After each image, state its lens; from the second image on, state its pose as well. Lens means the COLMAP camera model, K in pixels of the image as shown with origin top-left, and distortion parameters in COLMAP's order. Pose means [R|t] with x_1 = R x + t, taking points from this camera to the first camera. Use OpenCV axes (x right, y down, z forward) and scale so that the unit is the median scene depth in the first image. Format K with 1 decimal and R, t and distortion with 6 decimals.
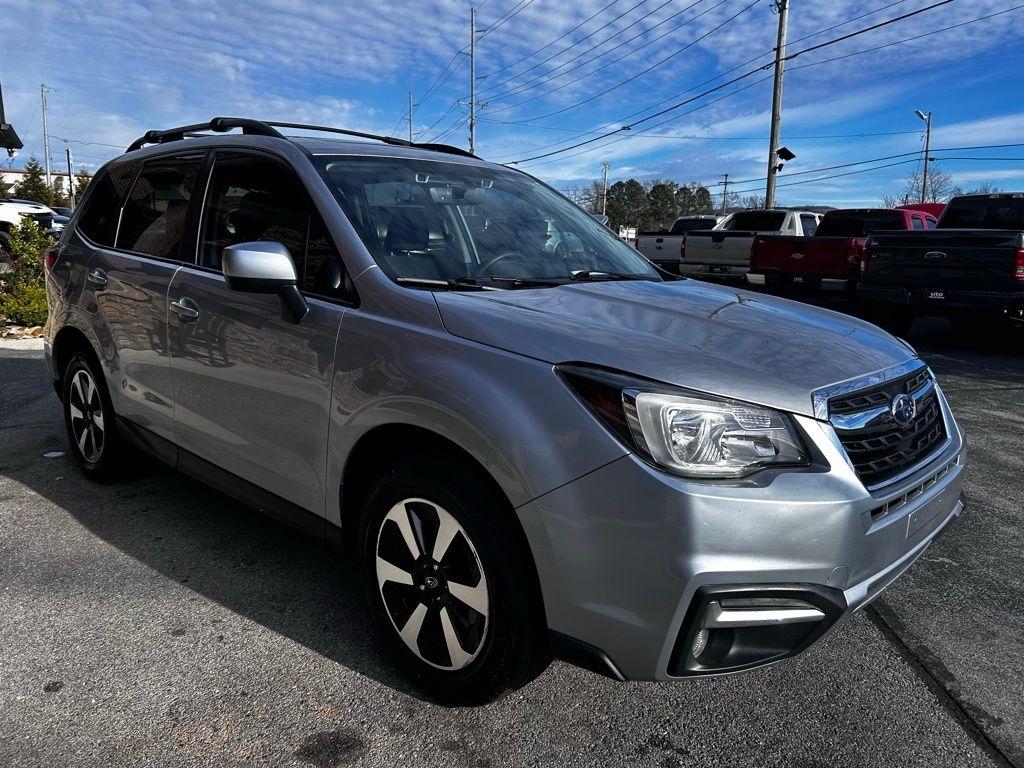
lens RADIAL K [[778.5, 0, 514.9], [0, 778.5, 382.1], [0, 0, 1]] dist [0.000531, 0.031085]
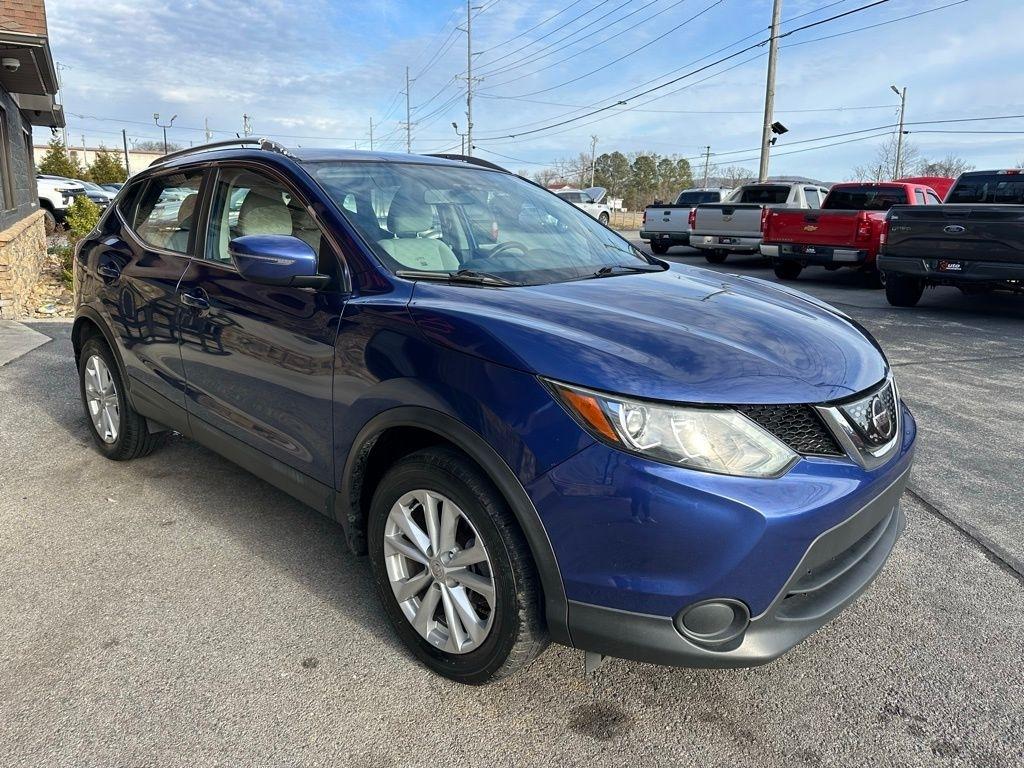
lens RADIAL K [[731.5, 0, 515.5], [0, 731.5, 377.2], [0, 0, 1]] dist [0.018725, -0.013612]
pose [[0.999807, -0.008224, 0.017832, -0.029053], [0.007424, 0.998983, 0.044476, -0.003738], [-0.018180, -0.044335, 0.998851, 0.001481]]
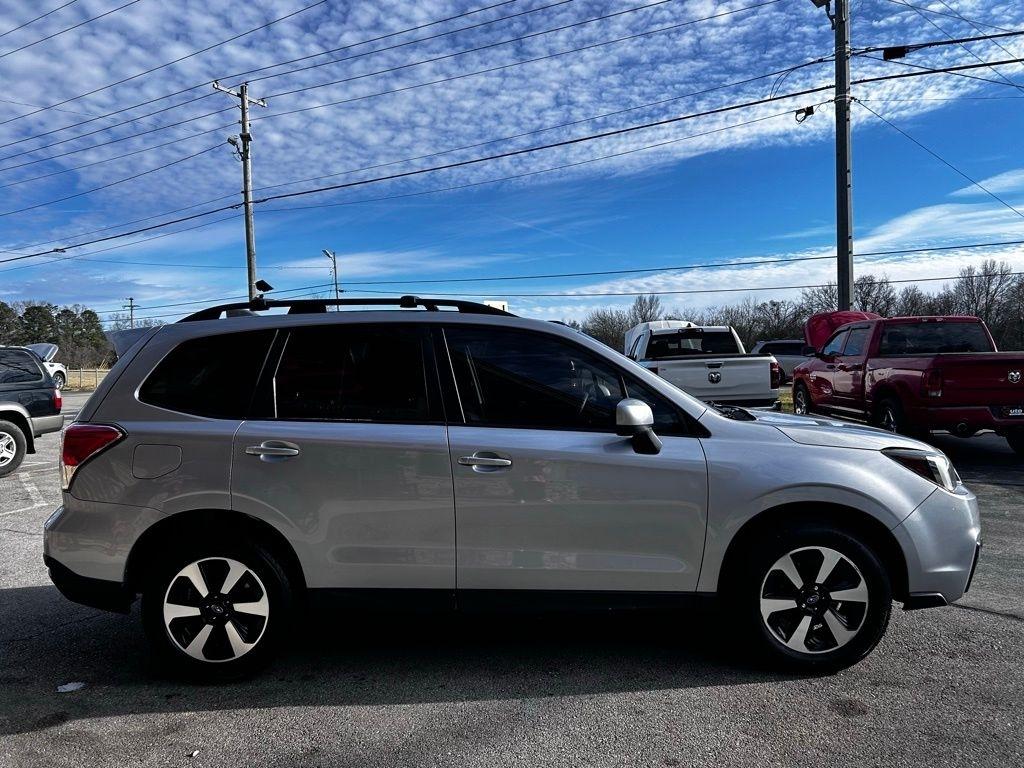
lens RADIAL K [[778.5, 0, 520.2], [0, 778.5, 377.2], [0, 0, 1]] dist [0.000531, 0.031085]
pose [[0.724938, -0.049913, 0.687003, -0.140849], [0.157722, 0.982901, -0.095020, -0.012101], [-0.670513, 0.177239, 0.720415, 0.013040]]
